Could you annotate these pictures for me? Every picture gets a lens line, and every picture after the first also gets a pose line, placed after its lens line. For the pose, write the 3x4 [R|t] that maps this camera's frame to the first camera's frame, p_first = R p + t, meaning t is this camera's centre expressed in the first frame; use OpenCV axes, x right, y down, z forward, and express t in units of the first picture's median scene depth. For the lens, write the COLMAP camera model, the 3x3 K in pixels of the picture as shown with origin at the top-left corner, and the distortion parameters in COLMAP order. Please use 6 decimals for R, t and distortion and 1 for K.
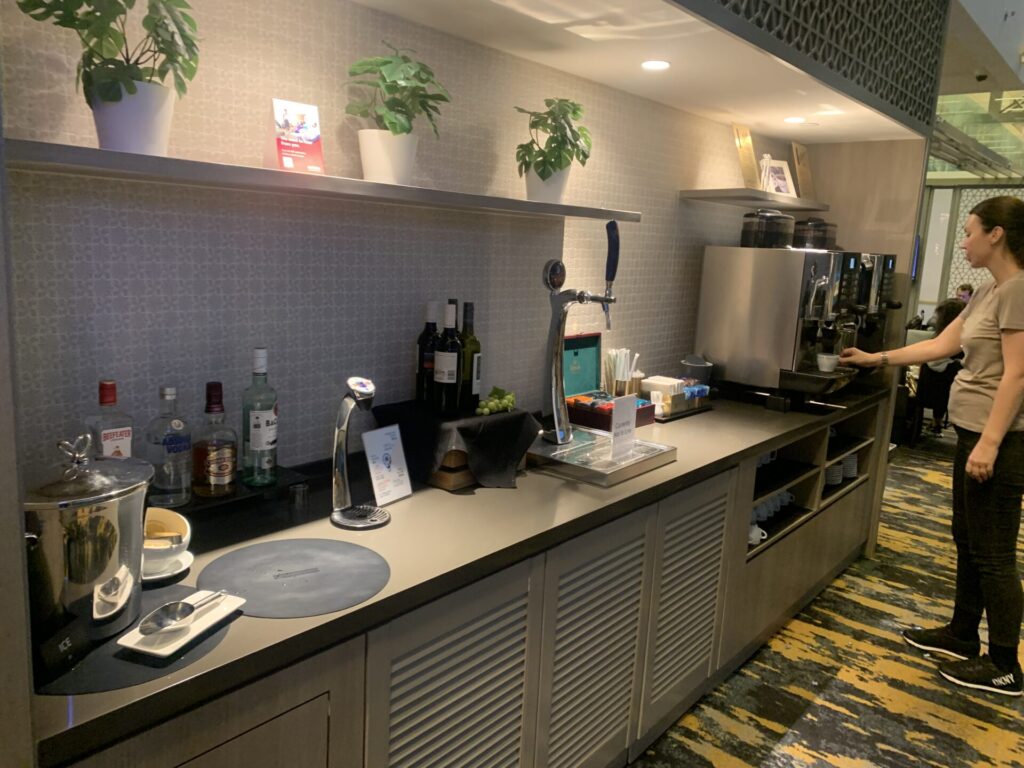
lens RADIAL K [[782.4, 0, 507.3], [0, 782.4, 385.9], [0, 0, 1]] dist [0.016015, -0.009575]
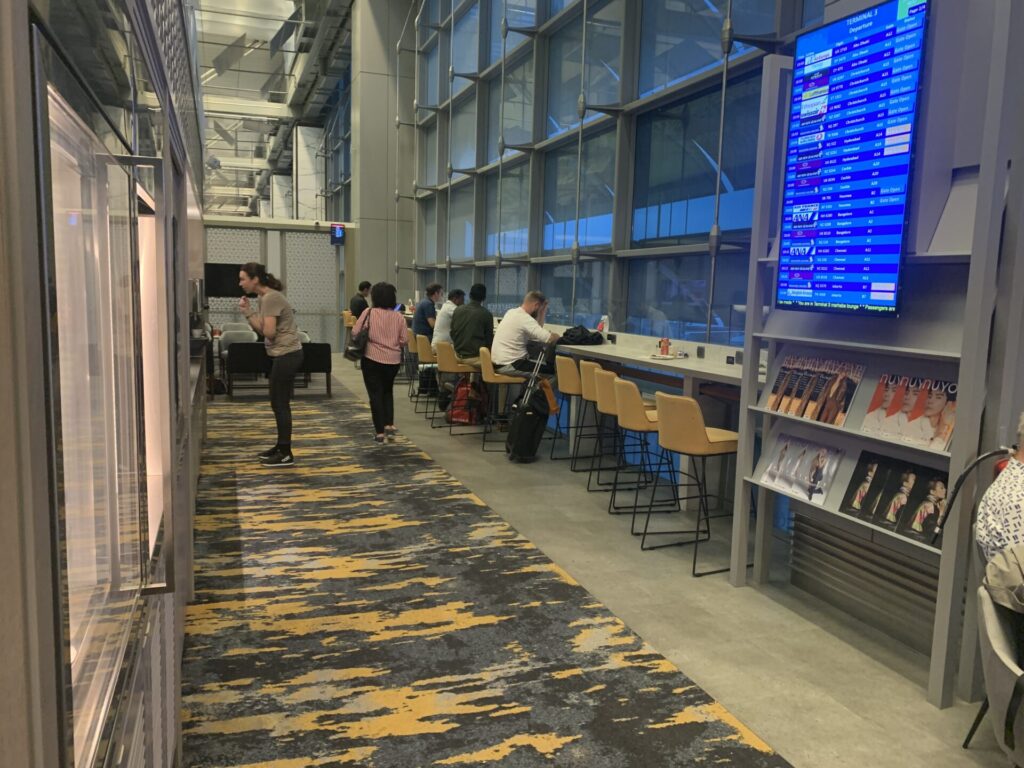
lens RADIAL K [[782.4, 0, 507.0], [0, 782.4, 384.2], [0, 0, 1]] dist [0.016015, -0.009575]
pose [[0.498050, -0.118518, 0.859011, -0.397351], [0.128279, 0.989787, 0.062185, -0.029645], [-0.857607, 0.079222, 0.508167, 0.023760]]
